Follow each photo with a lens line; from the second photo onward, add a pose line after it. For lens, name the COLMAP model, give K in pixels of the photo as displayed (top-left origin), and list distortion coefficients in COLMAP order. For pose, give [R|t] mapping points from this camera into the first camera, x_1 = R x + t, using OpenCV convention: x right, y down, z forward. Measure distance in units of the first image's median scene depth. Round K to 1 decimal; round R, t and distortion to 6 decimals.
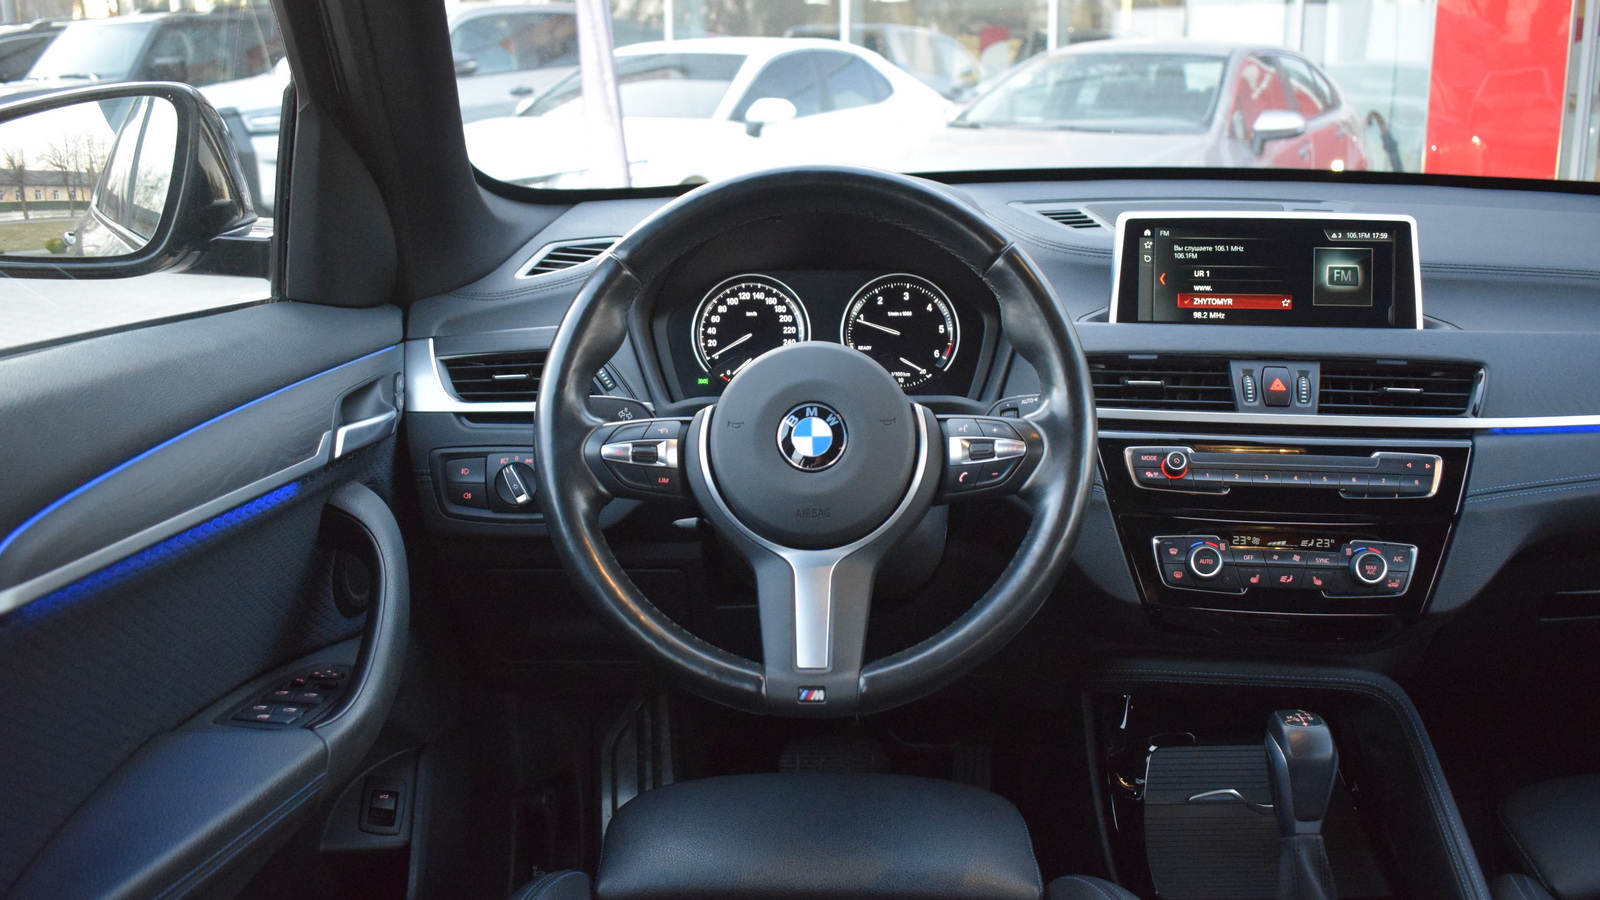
lens RADIAL K [[1454.9, 0, 800.0], [0, 1454.9, 450.0], [0, 0, 1]] dist [-0.070905, 0.001477]
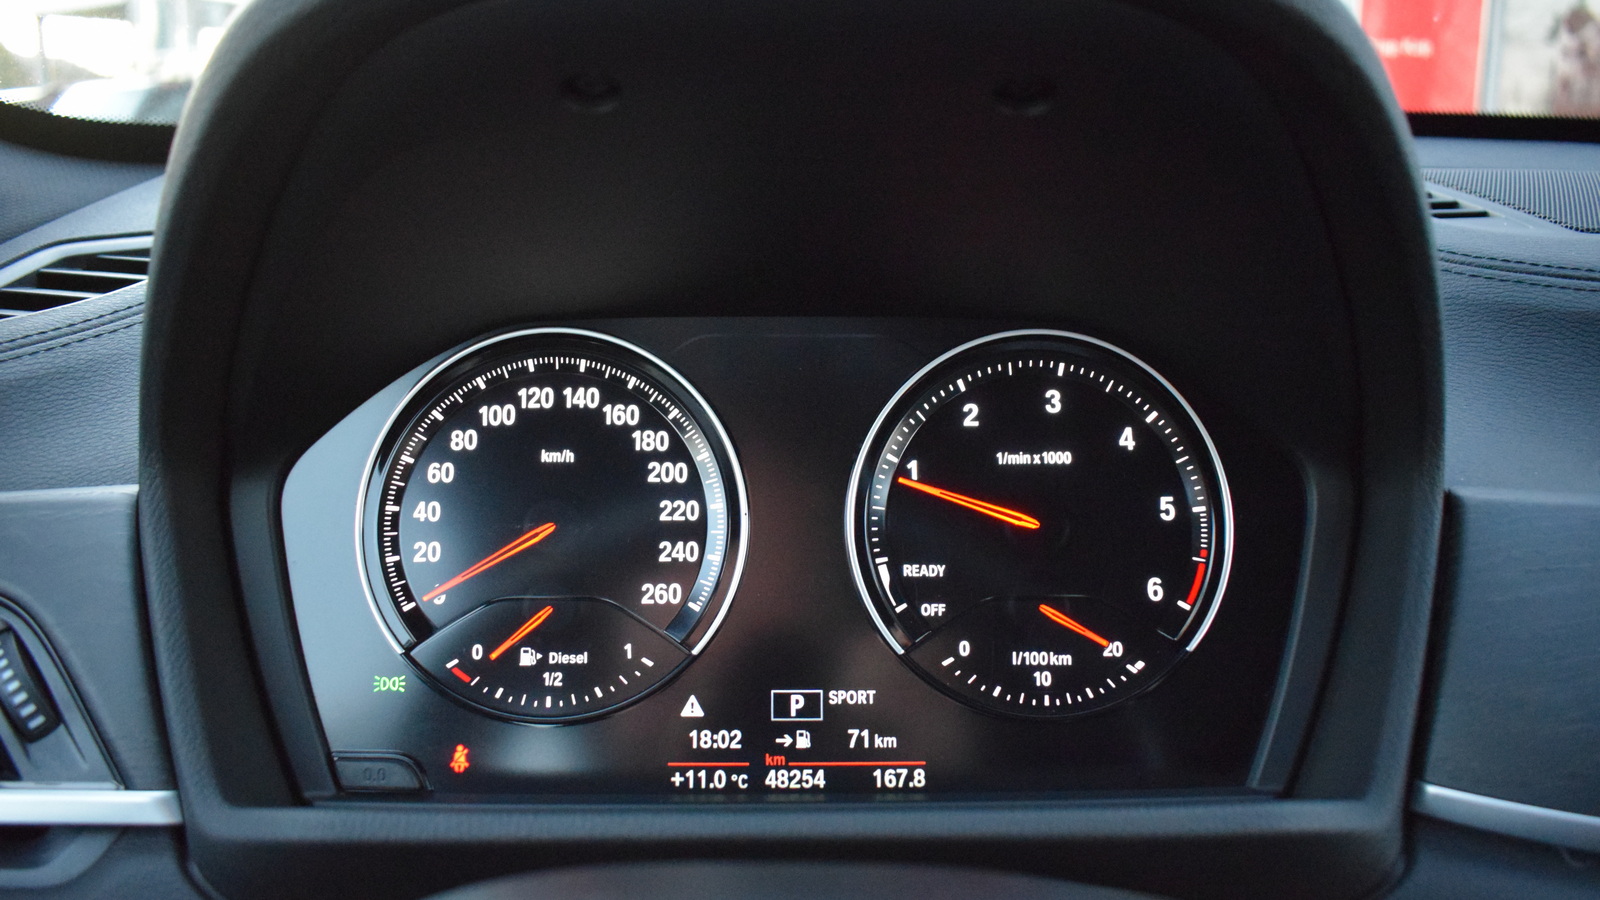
lens RADIAL K [[1283.7, 0, 800.0], [0, 1283.7, 450.0], [0, 0, 1]] dist [-0.096888, 0.008804]
pose [[0.999390, 0.004160, 0.034661, 0.009003], [-0.003305, 0.999690, -0.024690, -0.090584], [-0.034753, 0.024560, 0.999094, 0.744000]]
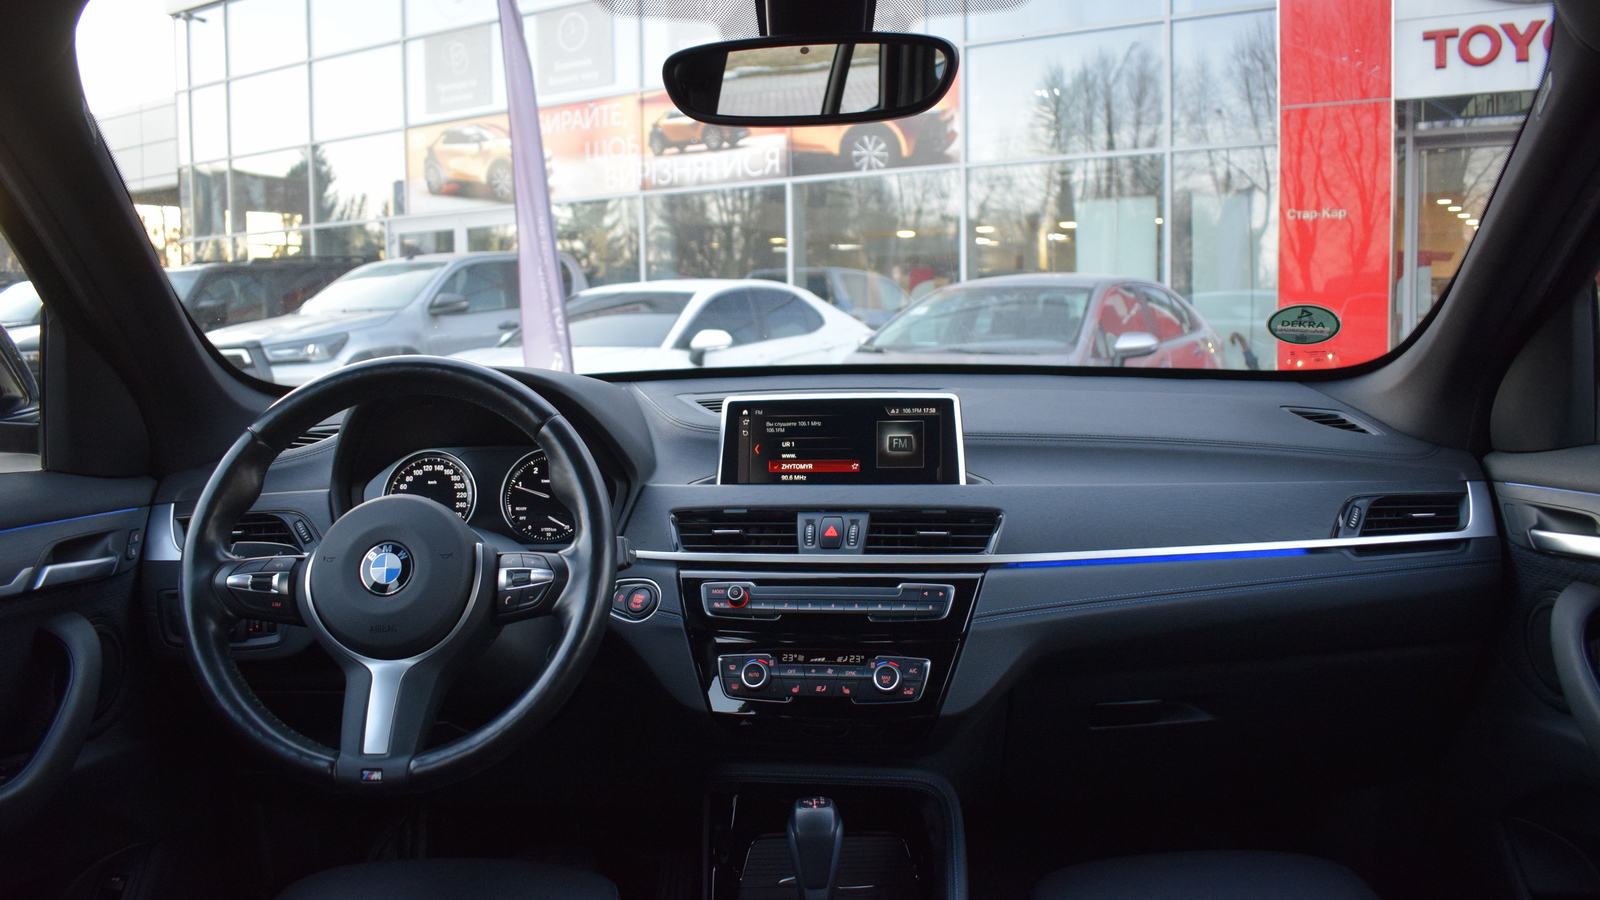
lens RADIAL K [[1283.7, 0, 800.0], [0, 1283.7, 450.0], [0, 0, 1]] dist [-0.096888, 0.008804]
pose [[0.999900, -0.011846, 0.007709, 0.278173], [0.012845, 0.989190, -0.146076, 0.042478], [-0.005895, 0.146161, 0.989243, -0.080082]]
